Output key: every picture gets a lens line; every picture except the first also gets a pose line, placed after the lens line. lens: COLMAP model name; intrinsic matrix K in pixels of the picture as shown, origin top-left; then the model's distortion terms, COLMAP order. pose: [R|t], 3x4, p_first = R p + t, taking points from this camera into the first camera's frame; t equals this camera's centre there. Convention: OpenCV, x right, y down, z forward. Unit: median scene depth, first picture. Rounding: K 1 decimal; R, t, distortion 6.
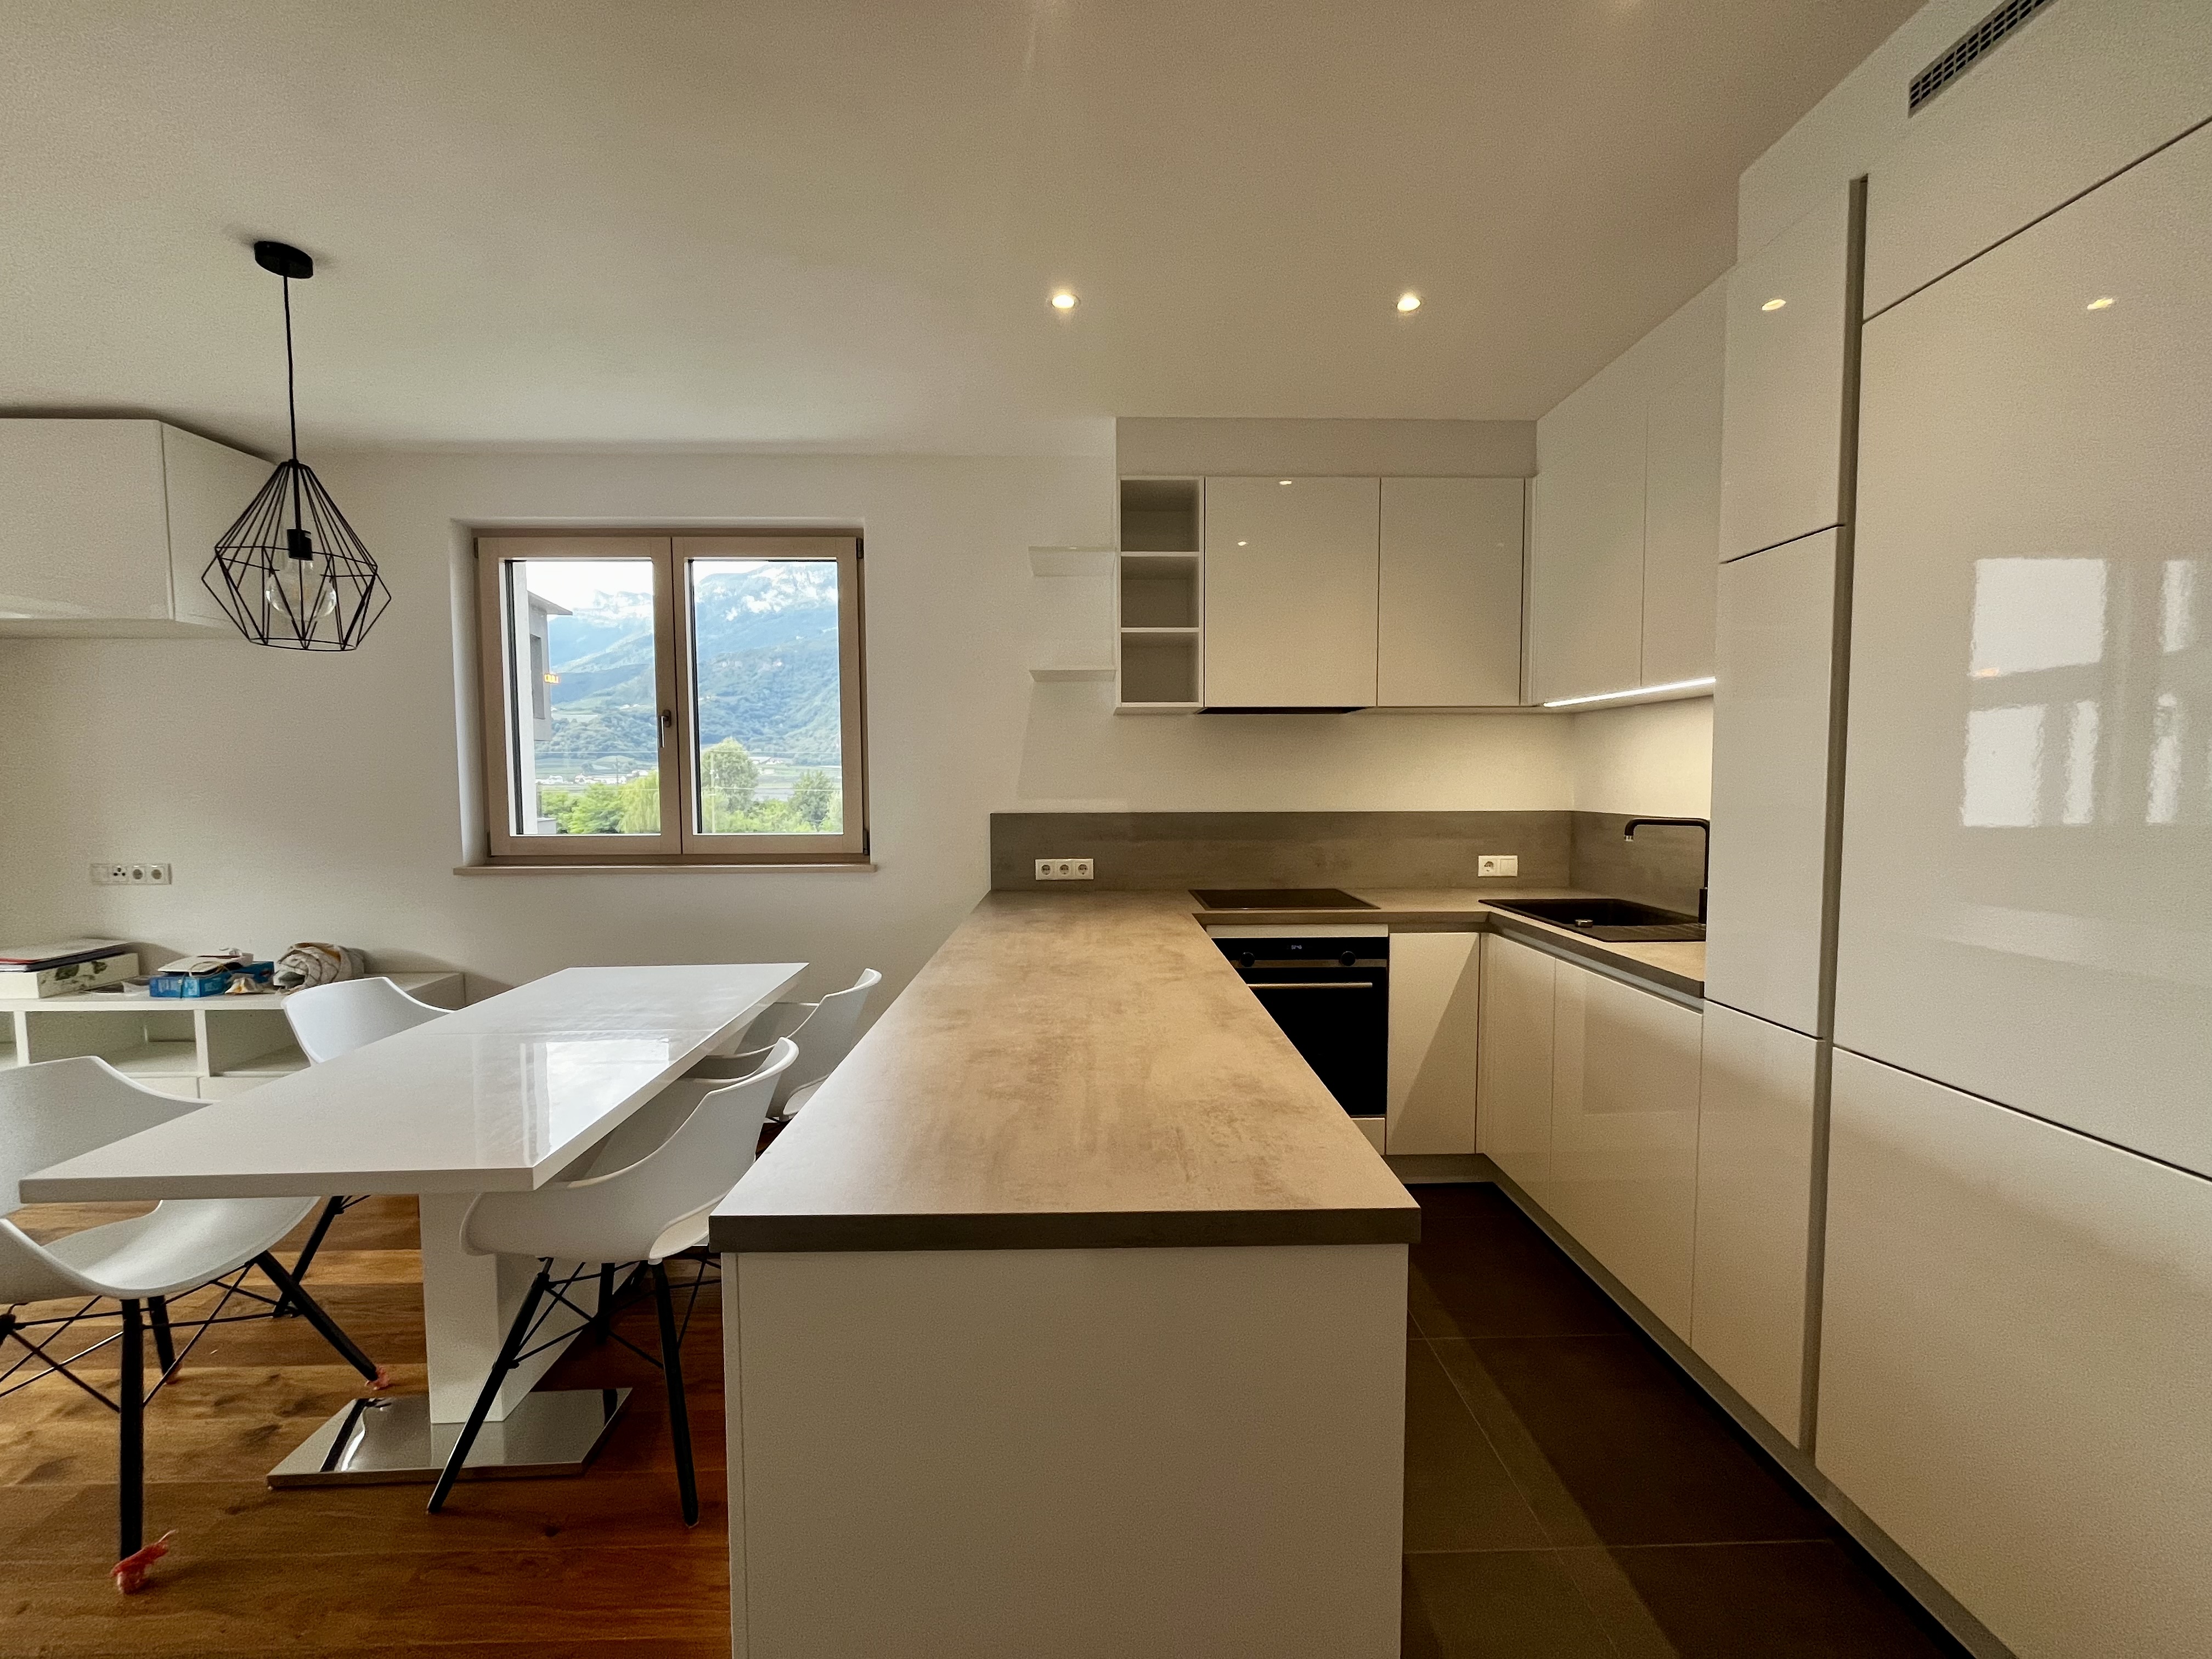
lens RADIAL K [[886.1, 0, 1103.7], [0, 886.1, 827.6], [0, 0, 1]] dist [-0.002987, -0.000503]
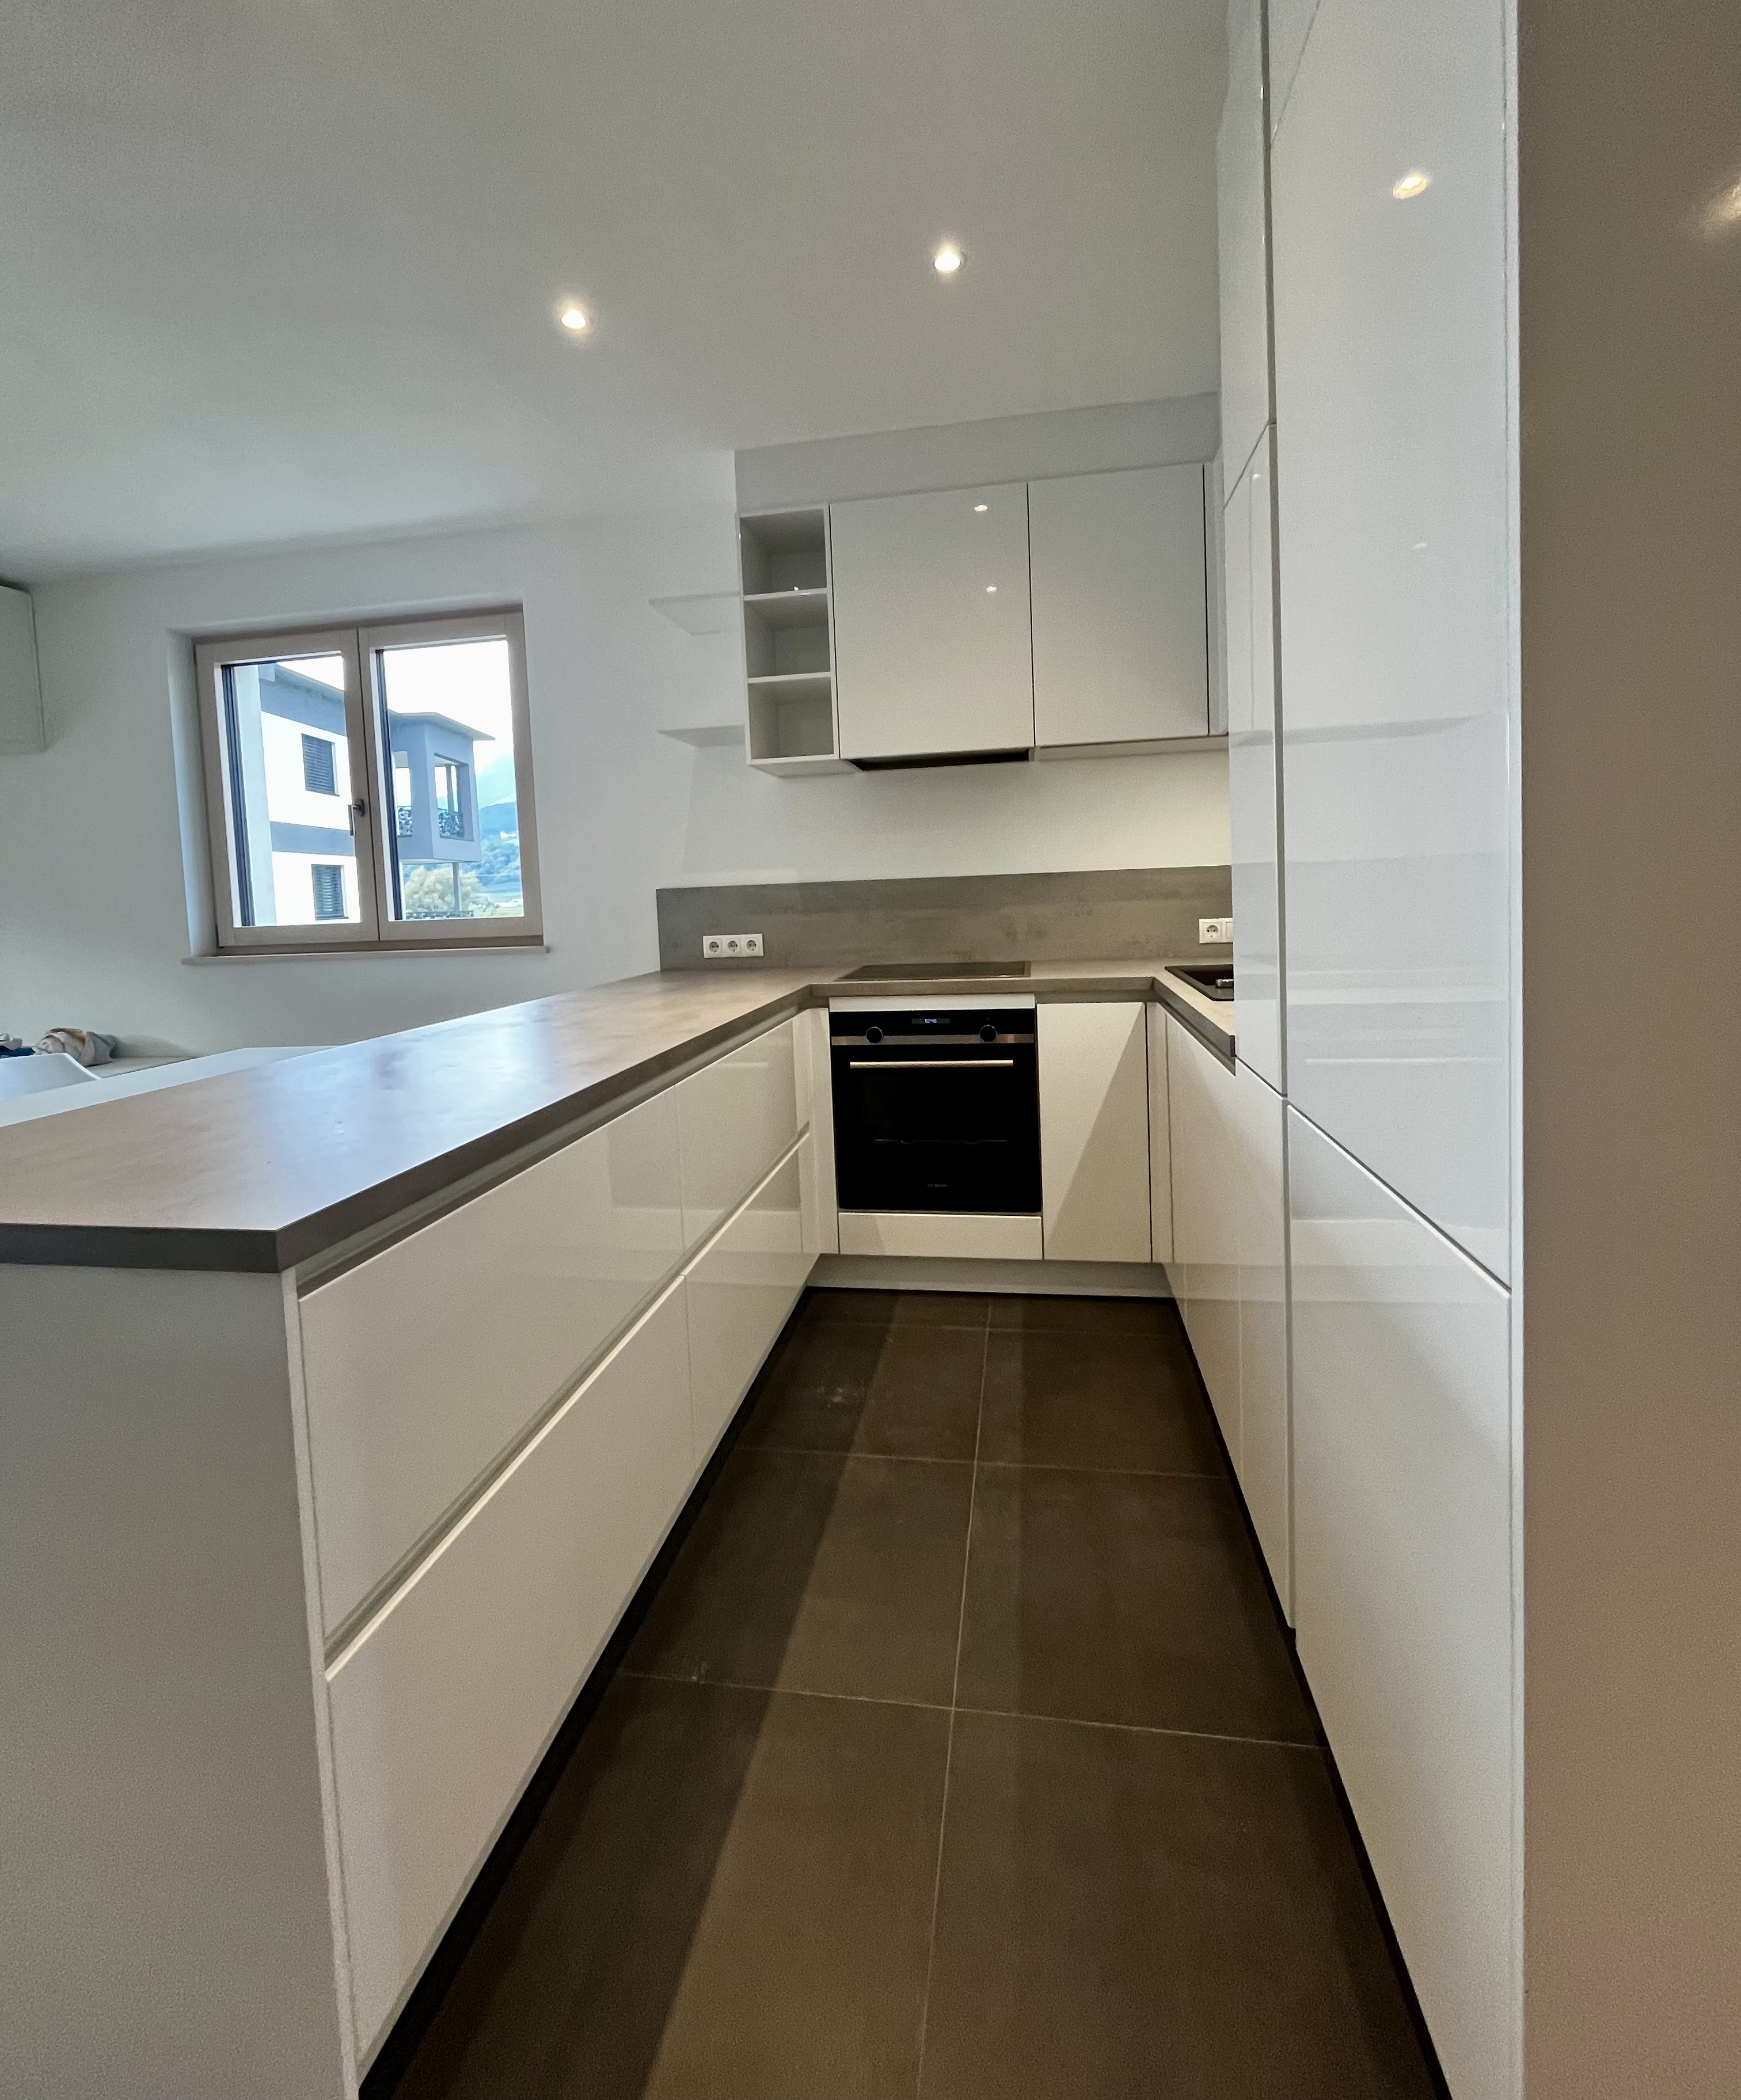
lens RADIAL K [[927.9, 0, 867.7], [0, 927.9, 942.3], [0, 0, 1]] dist [-0.000534, -0.000205]
pose [[0.980759, -0.024817, -0.193640, 0.311724], [0.026057, 0.999653, 0.003857, 0.046974], [0.193477, -0.008829, 0.981065, 0.070355]]
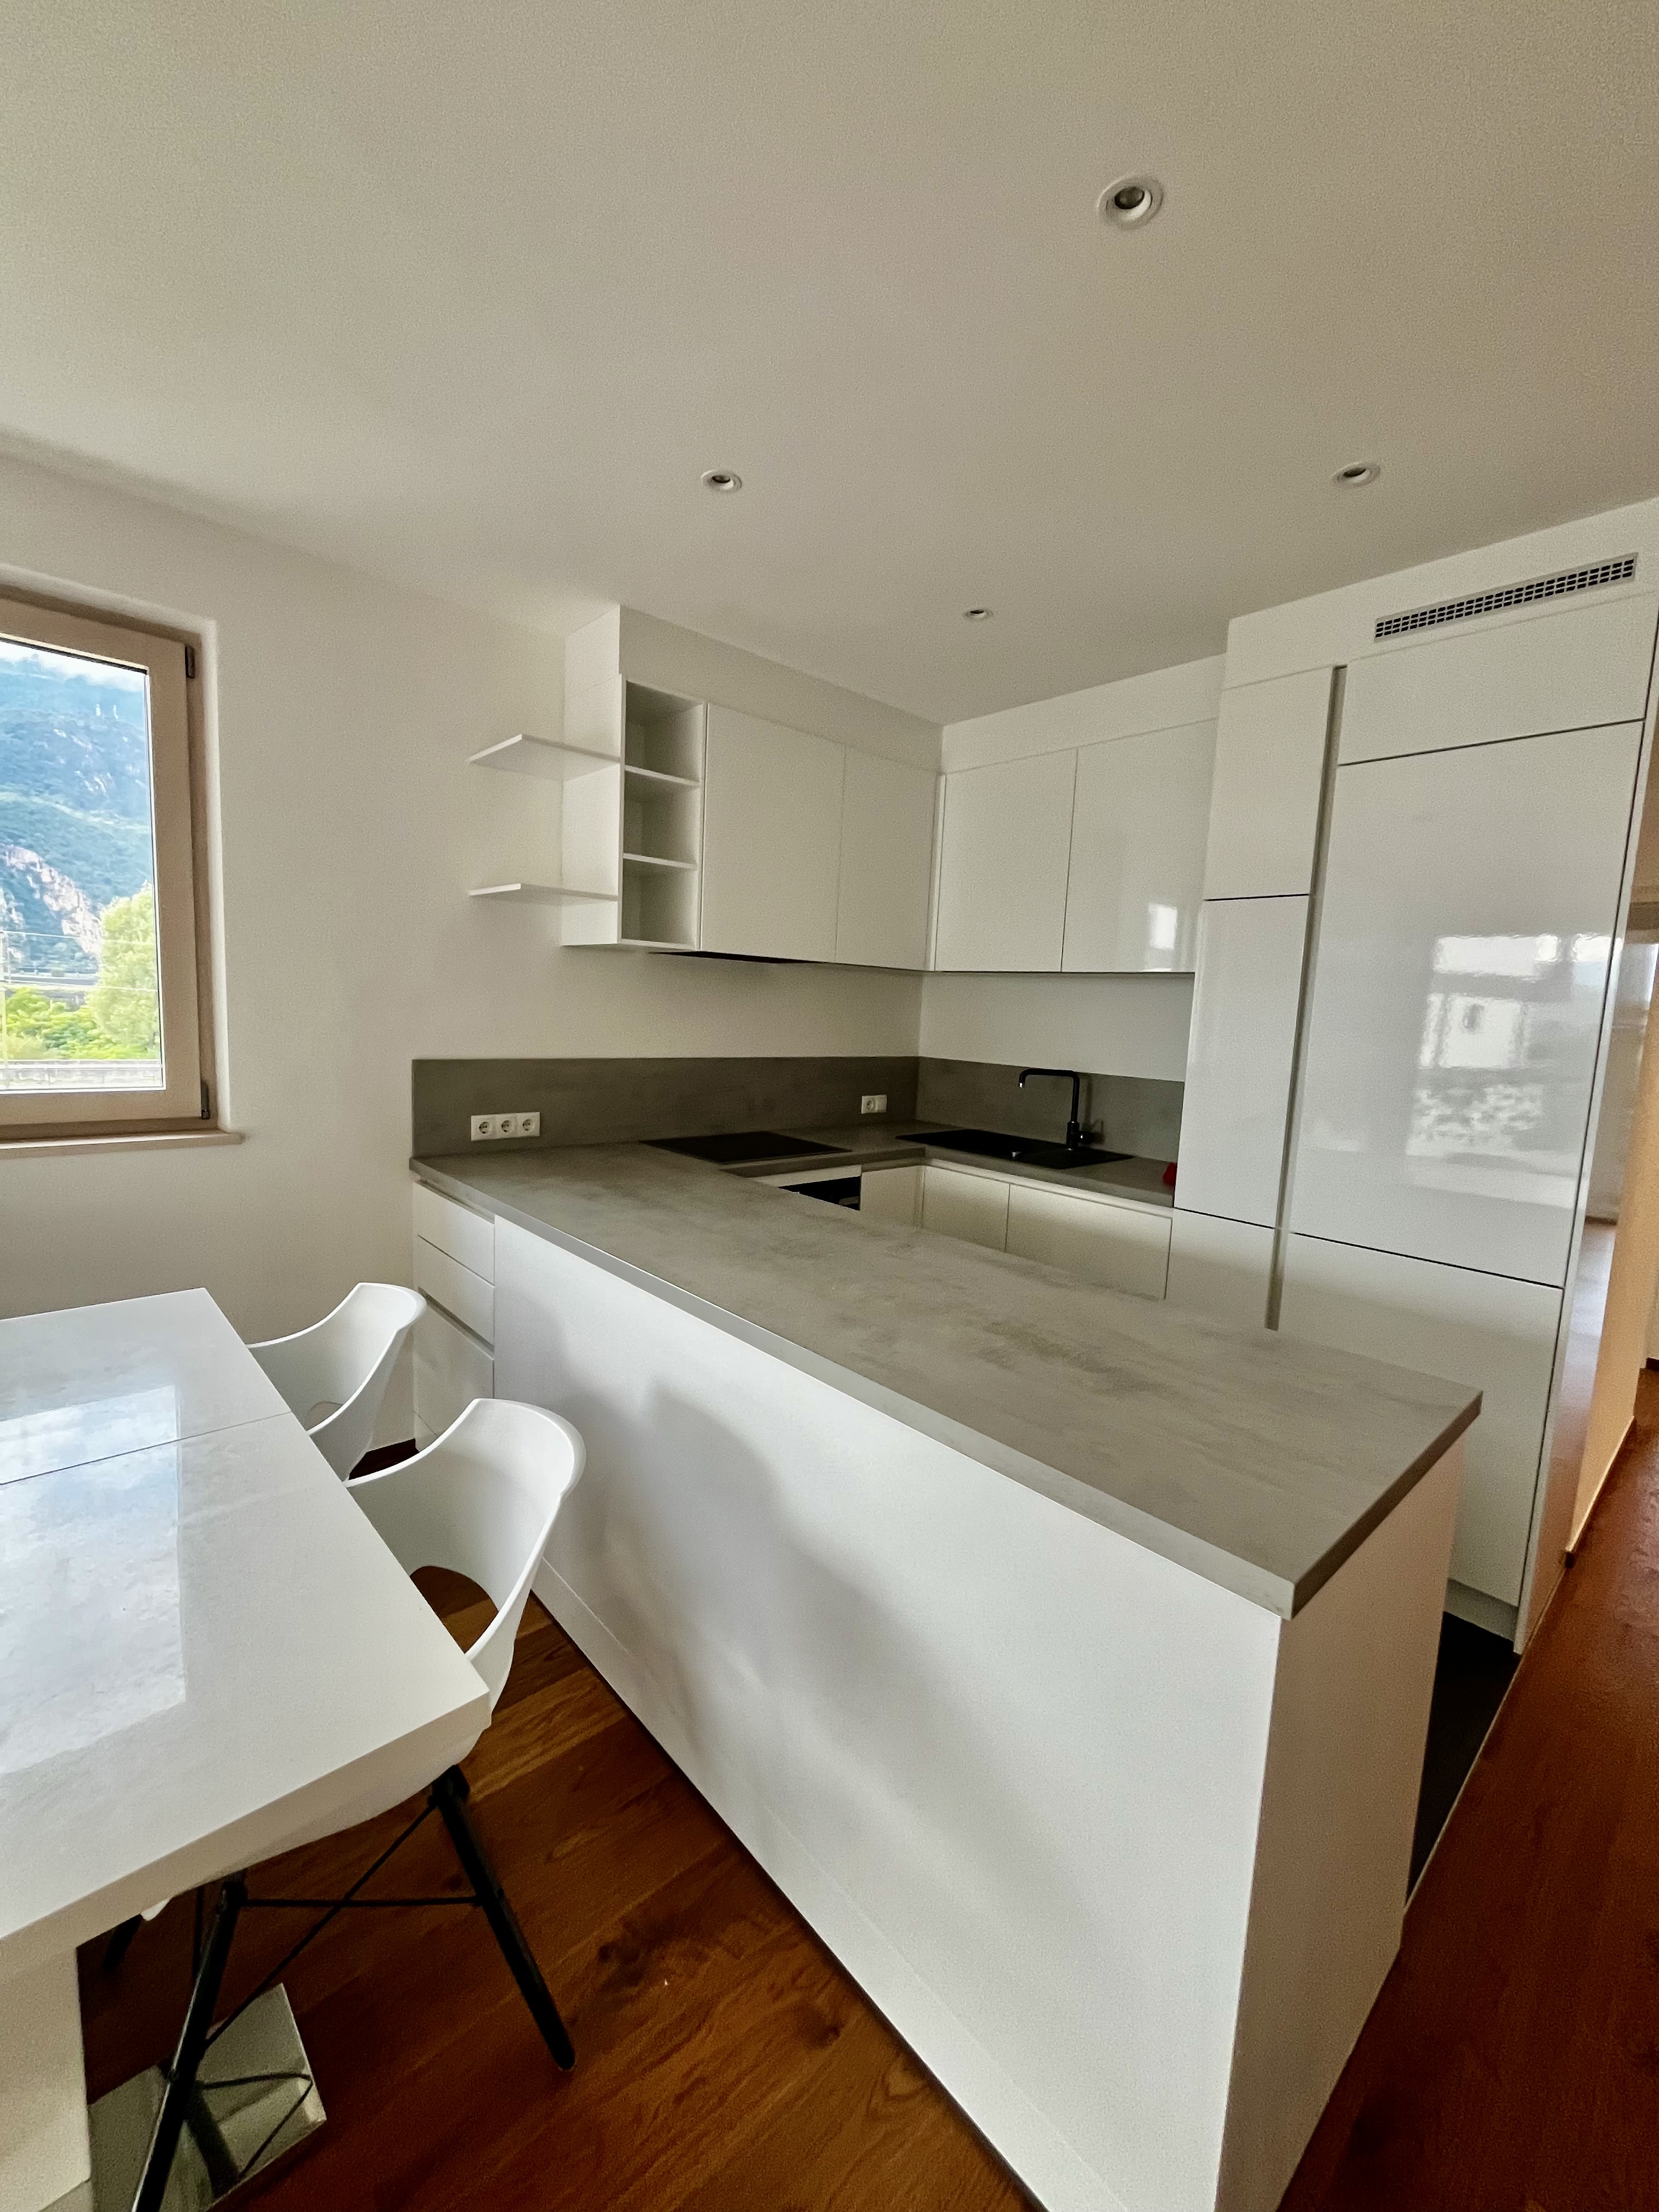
lens RADIAL K [[886.1, 0, 827.9], [0, 886.1, 1097.1], [0, 0, 1]] dist [-0.002987, -0.000503]
pose [[0.755027, -0.029179, 0.655044, -0.395741], [-0.010475, 0.998345, 0.056546, -0.033983], [-0.655610, -0.049555, 0.753472, 0.183314]]
